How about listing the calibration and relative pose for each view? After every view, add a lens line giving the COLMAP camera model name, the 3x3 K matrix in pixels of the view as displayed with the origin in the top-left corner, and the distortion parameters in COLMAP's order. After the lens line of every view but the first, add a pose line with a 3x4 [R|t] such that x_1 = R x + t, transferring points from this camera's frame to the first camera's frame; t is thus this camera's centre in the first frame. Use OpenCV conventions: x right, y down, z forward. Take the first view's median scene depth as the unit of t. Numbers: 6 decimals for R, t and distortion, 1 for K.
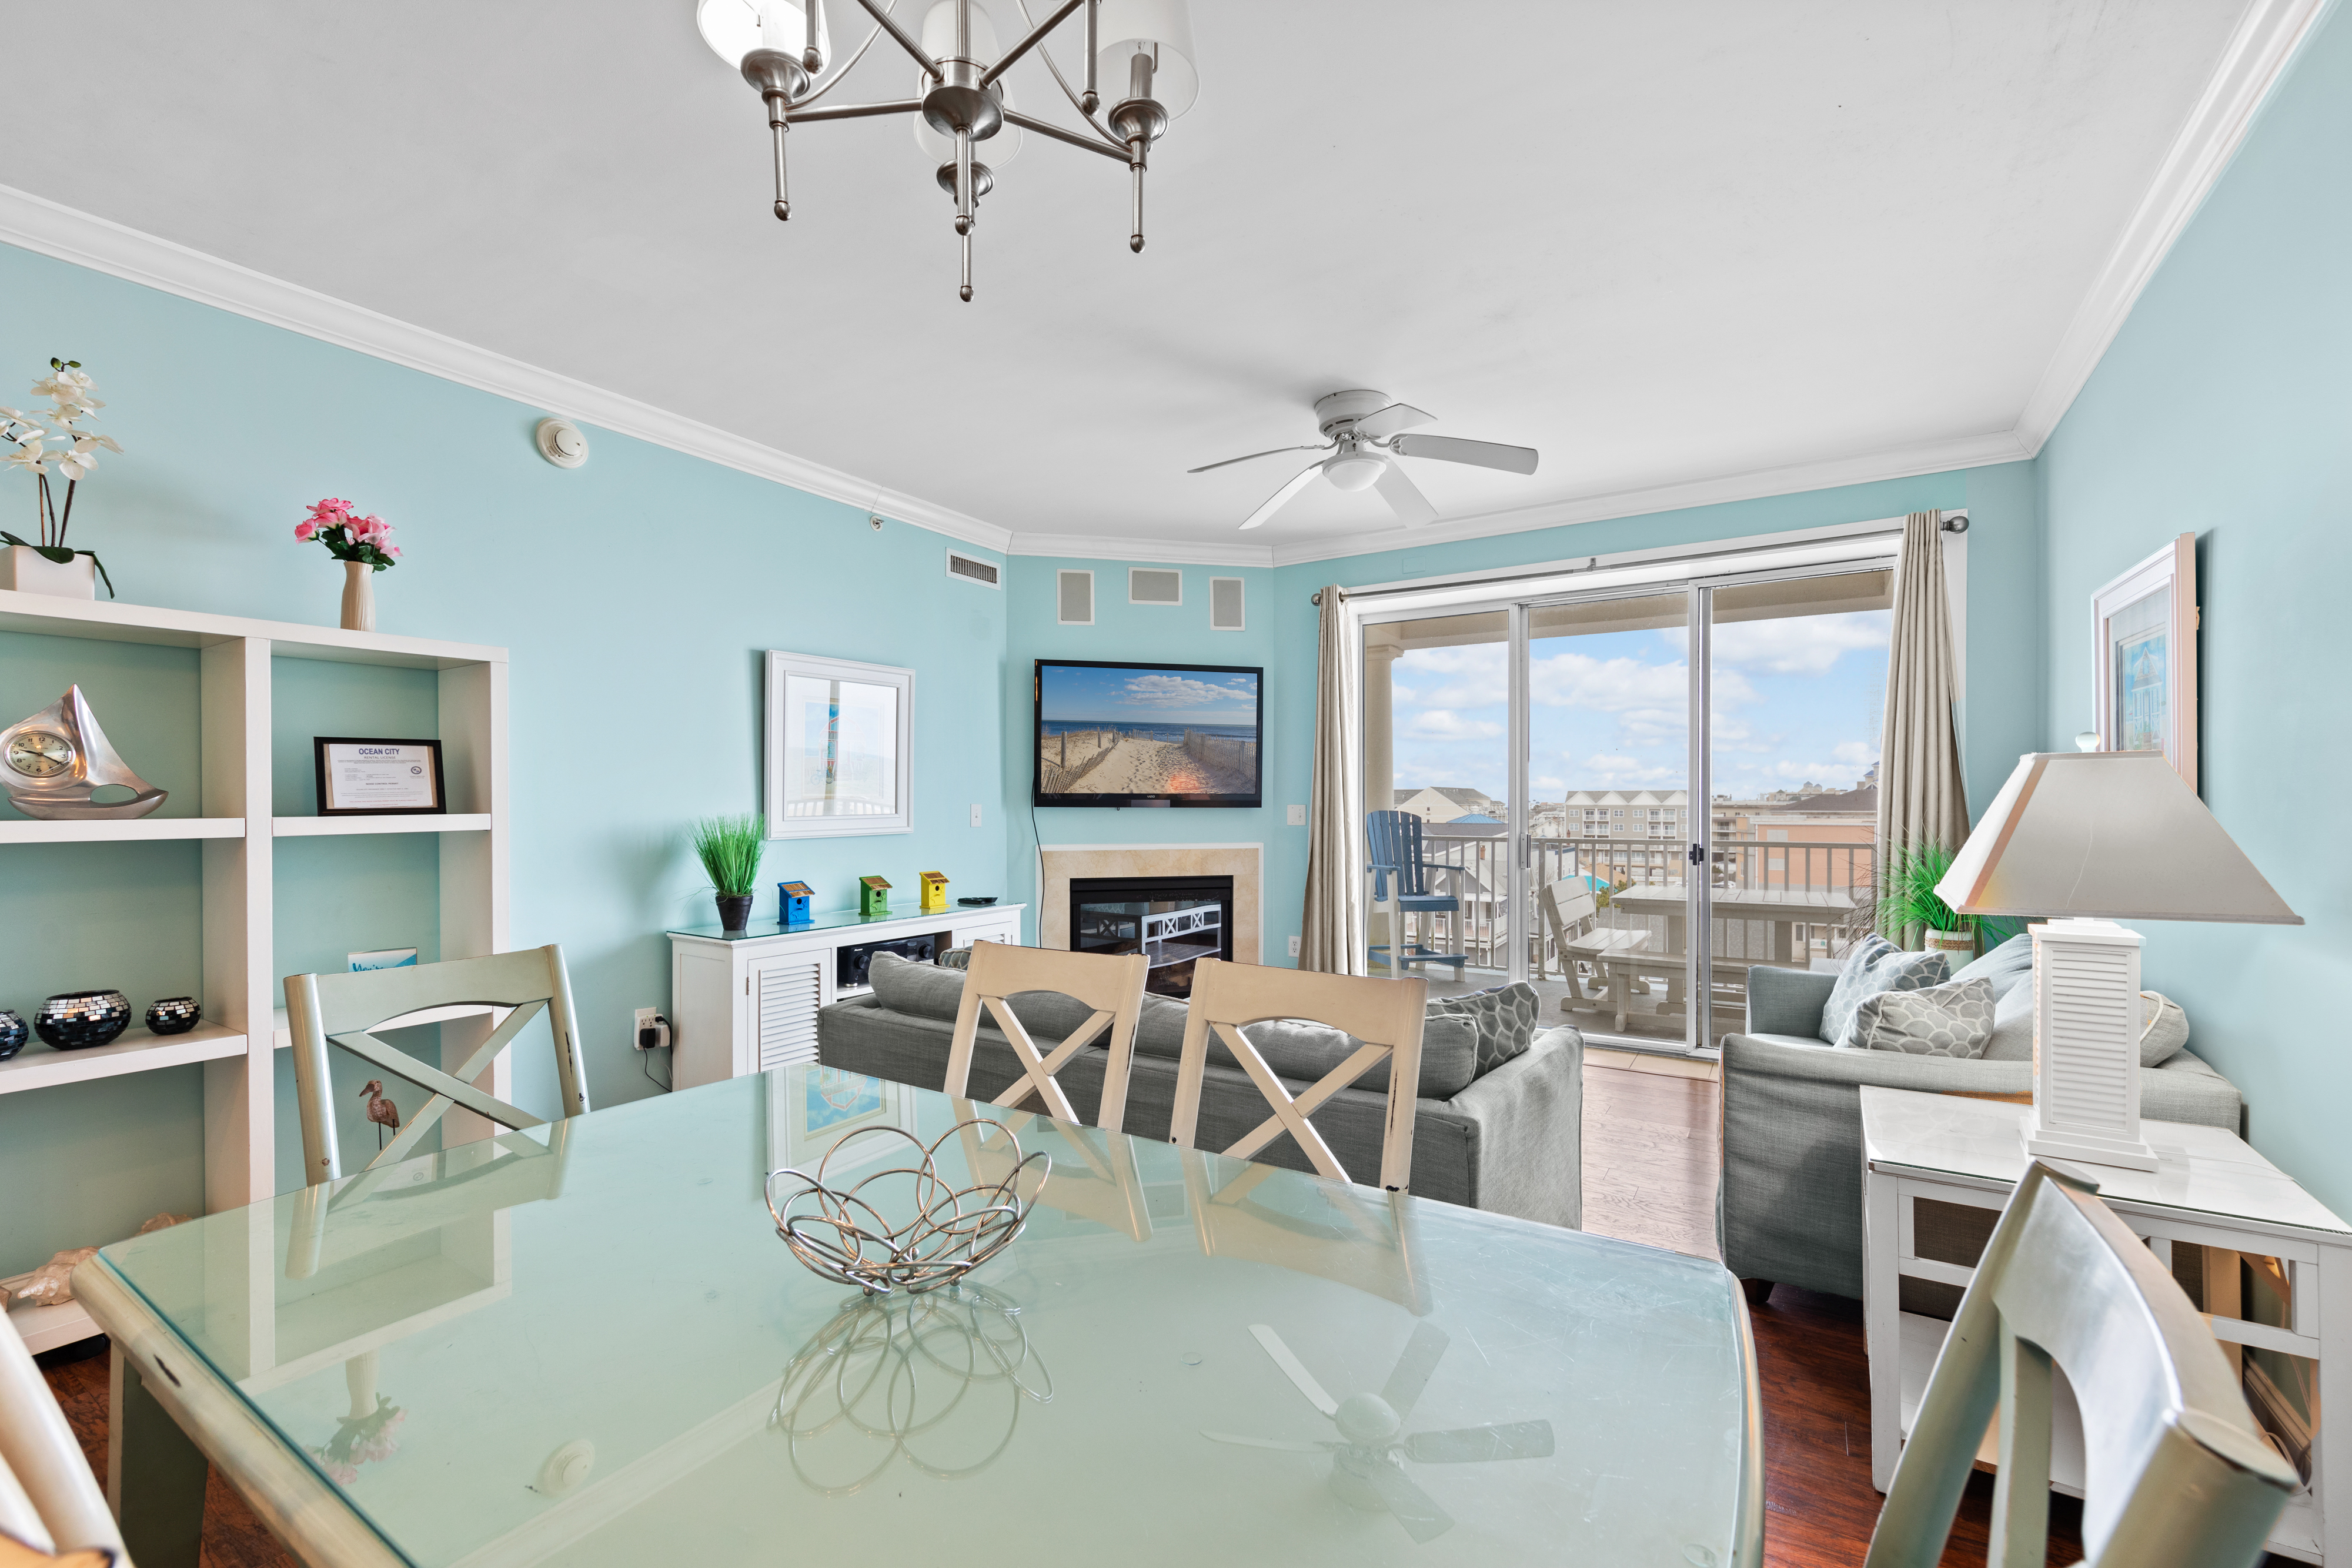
lens RADIAL K [[985.1, 0, 1196.6], [0, 985.1, 826.0], [0, 0, 1]] dist [0.003047, 0.000115]
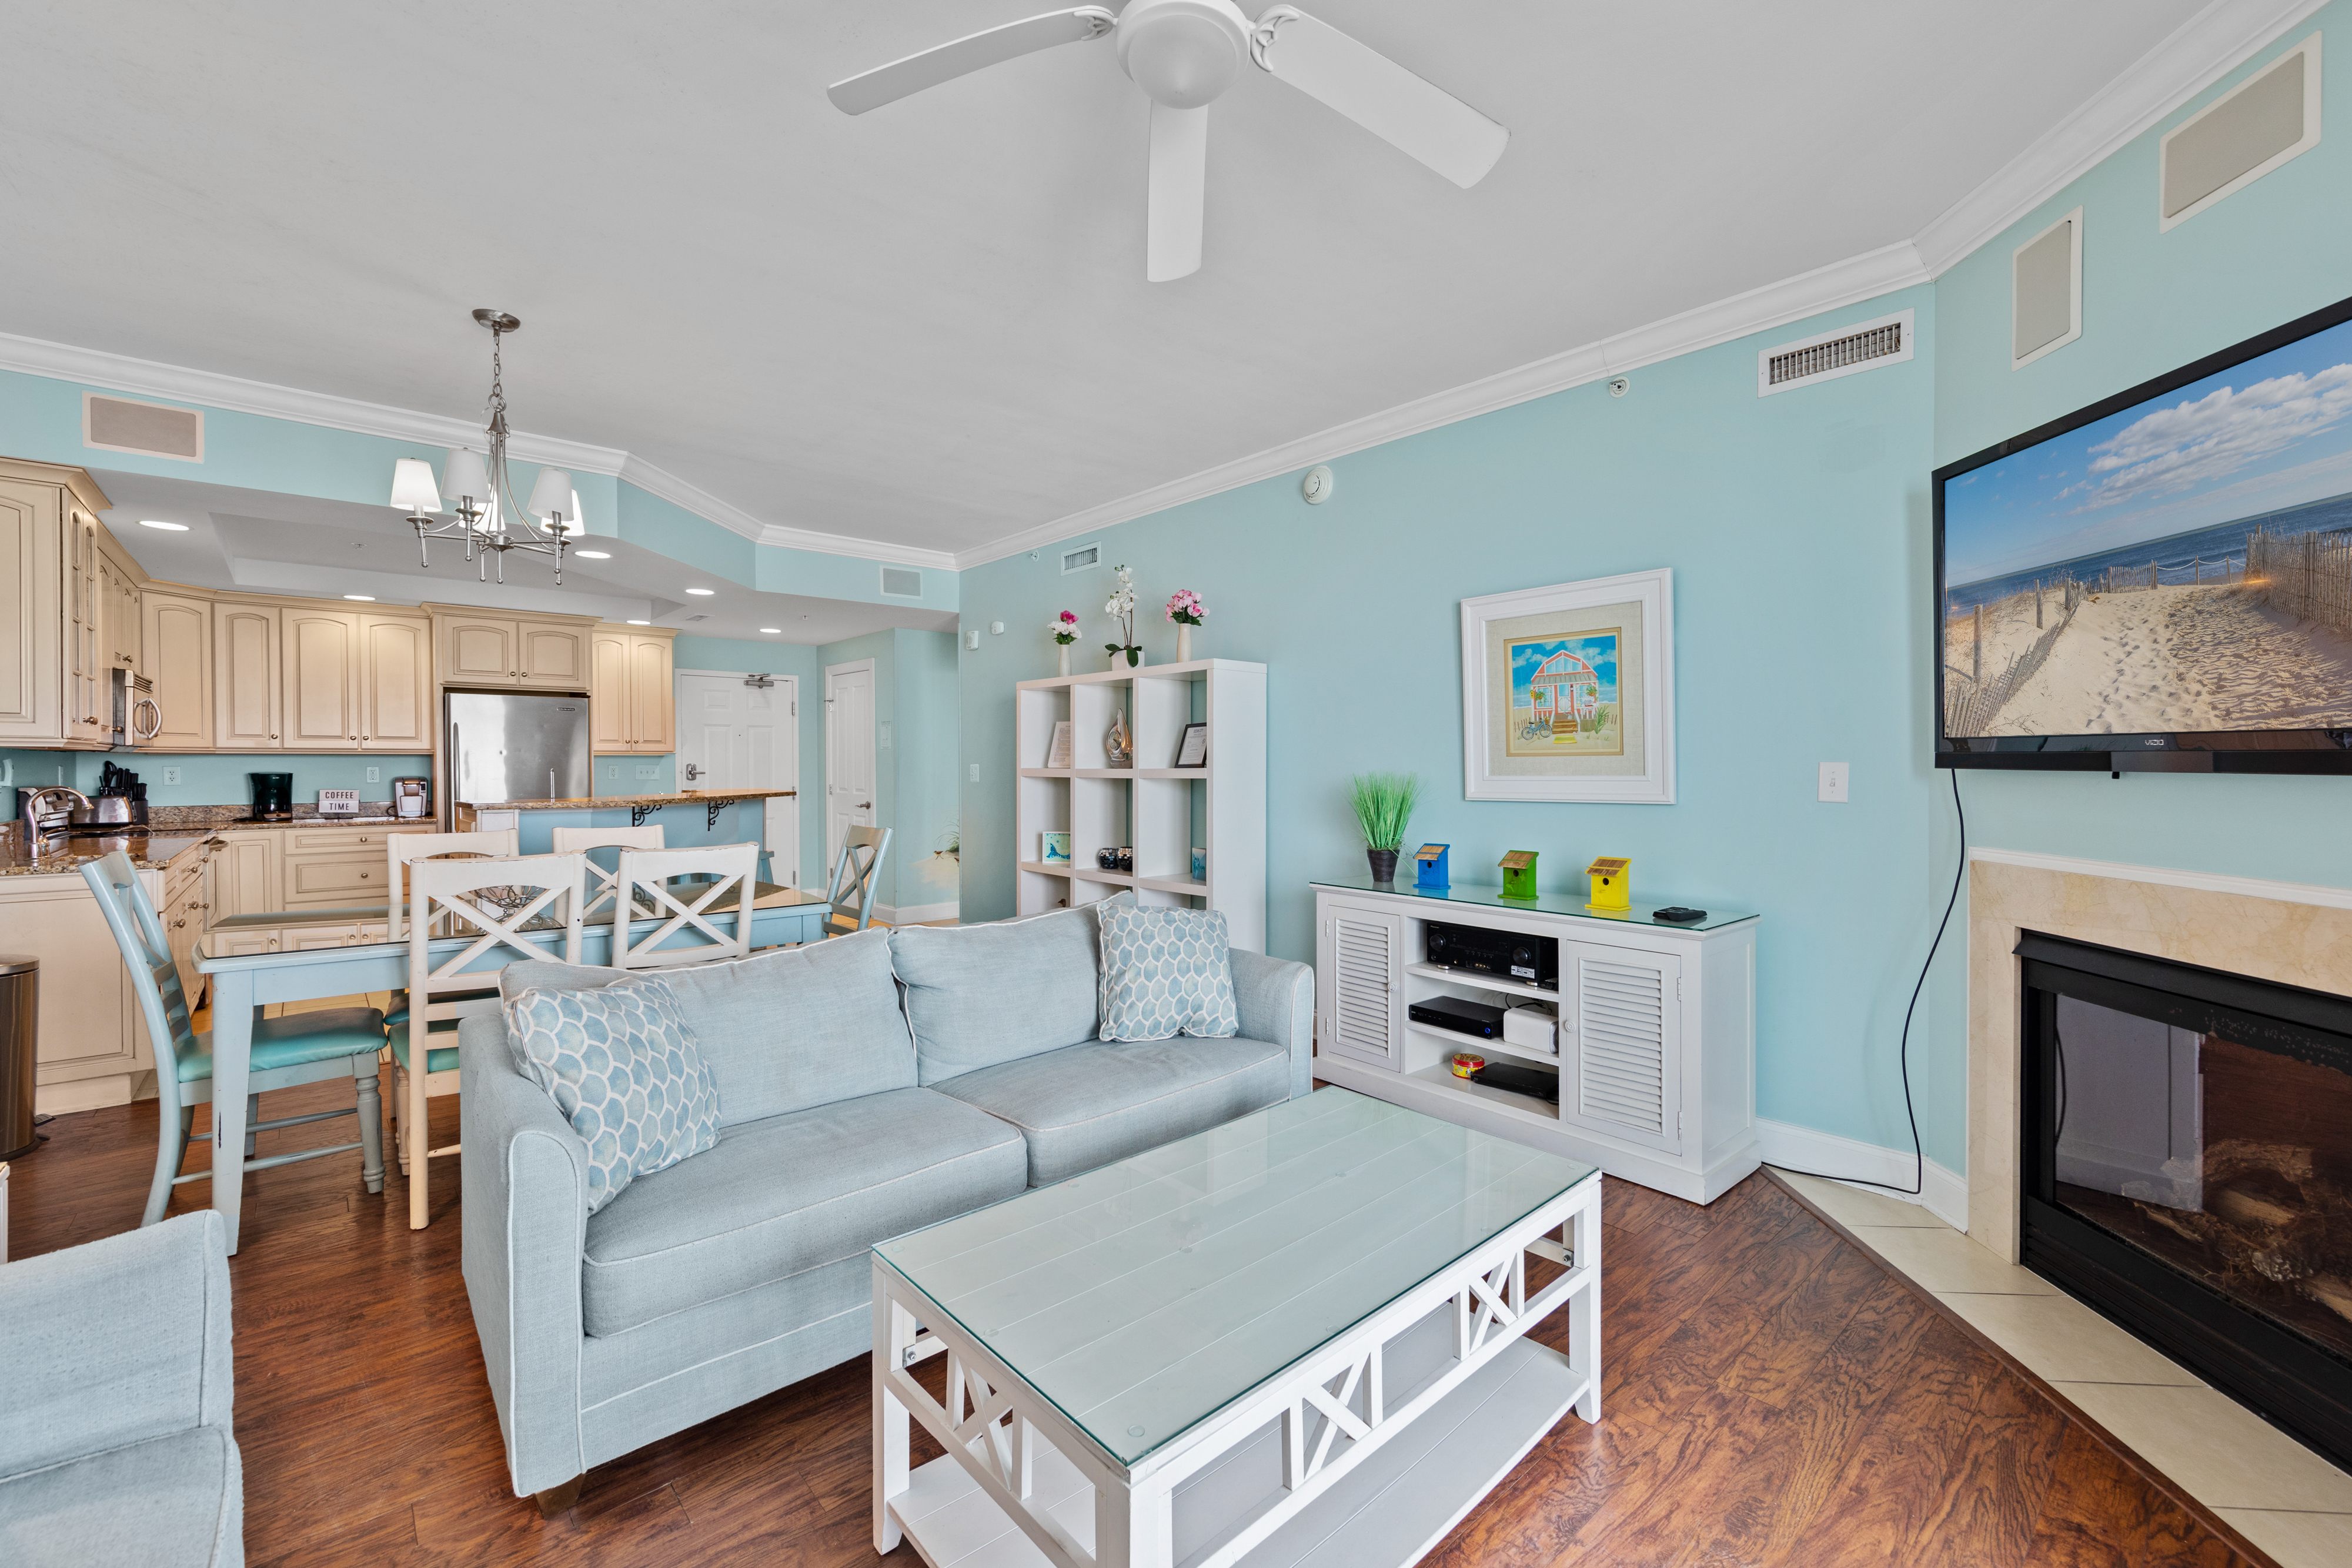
lens RADIAL K [[961.6, 0, 1182.5], [0, 961.6, 774.3], [0, 0, 1]] dist [0.000006, -0.000247]
pose [[-0.282671, 0.012921, -0.959130, 0.406134], [-0.020712, 0.999594, 0.019571, -0.016967], [0.958993, 0.025397, -0.282289, 0.762864]]
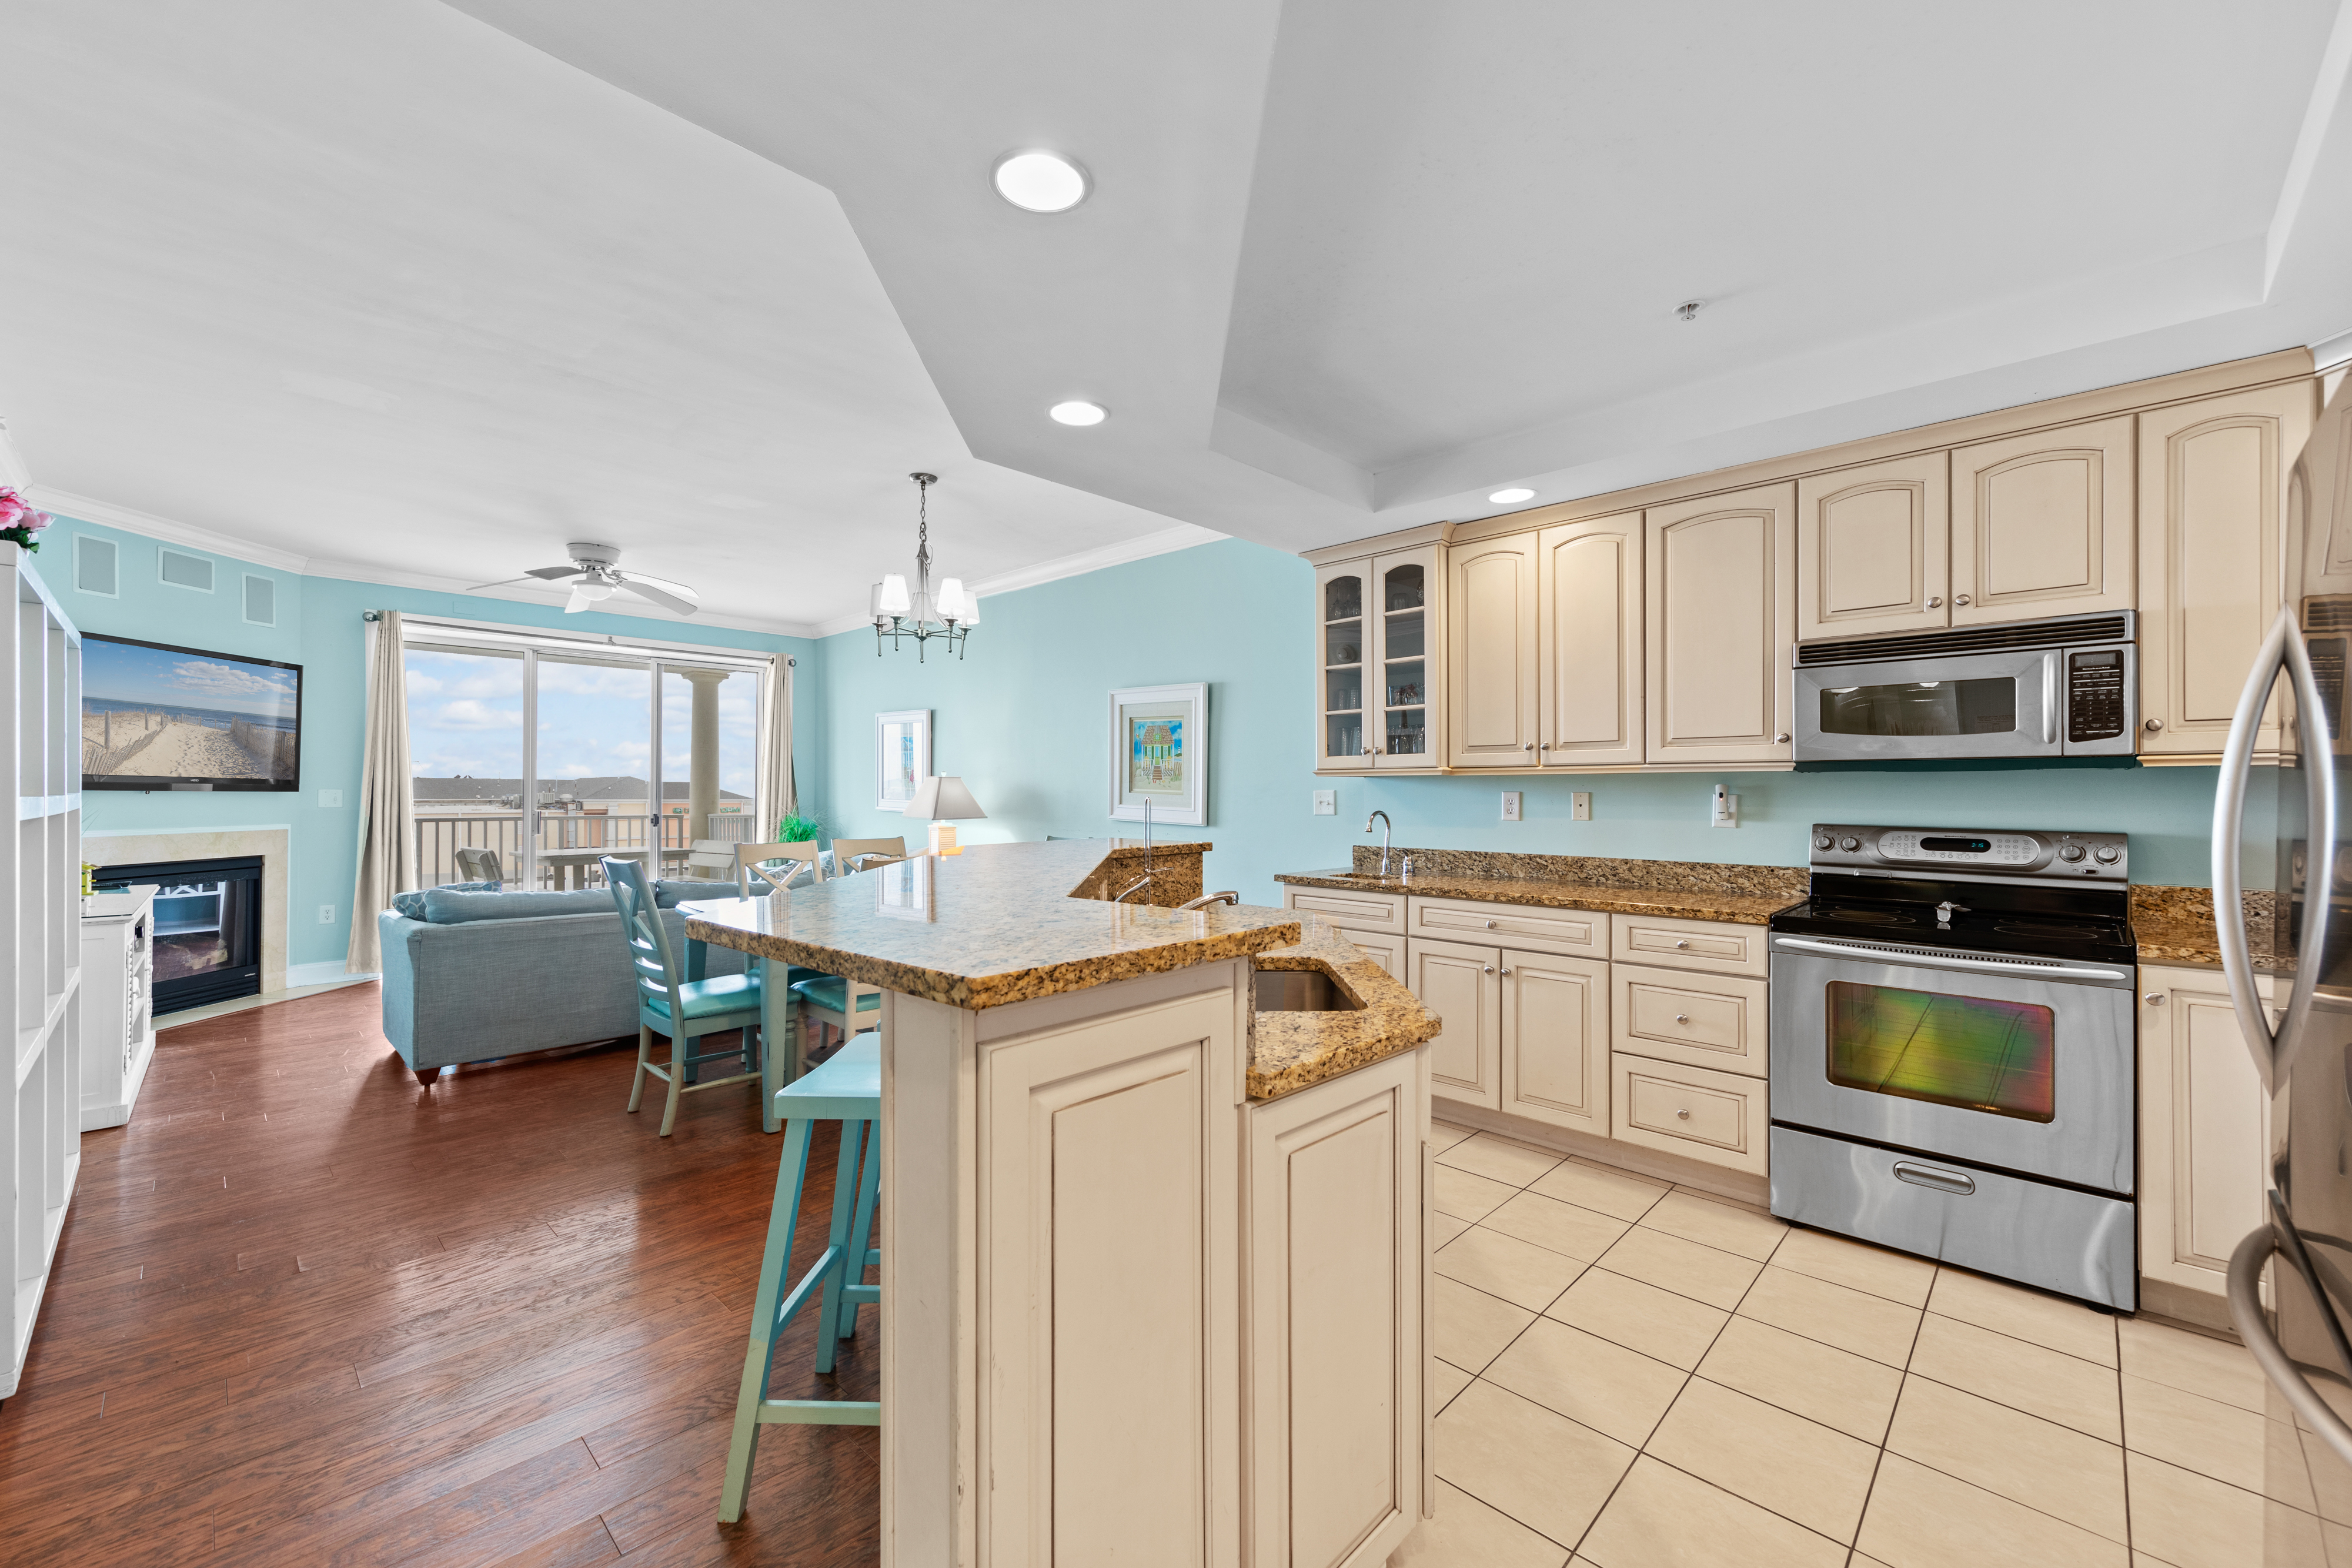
lens RADIAL K [[935.9, 0, 1183.8], [0, 935.9, 794.0], [0, 0, 1]] dist [0.001416, -0.000089]
pose [[0.206244, 0.001301, 0.978500, -0.792302], [0.019339, 0.999798, -0.005406, 0.008979], [-0.978310, 0.020038, 0.206177, -0.197420]]
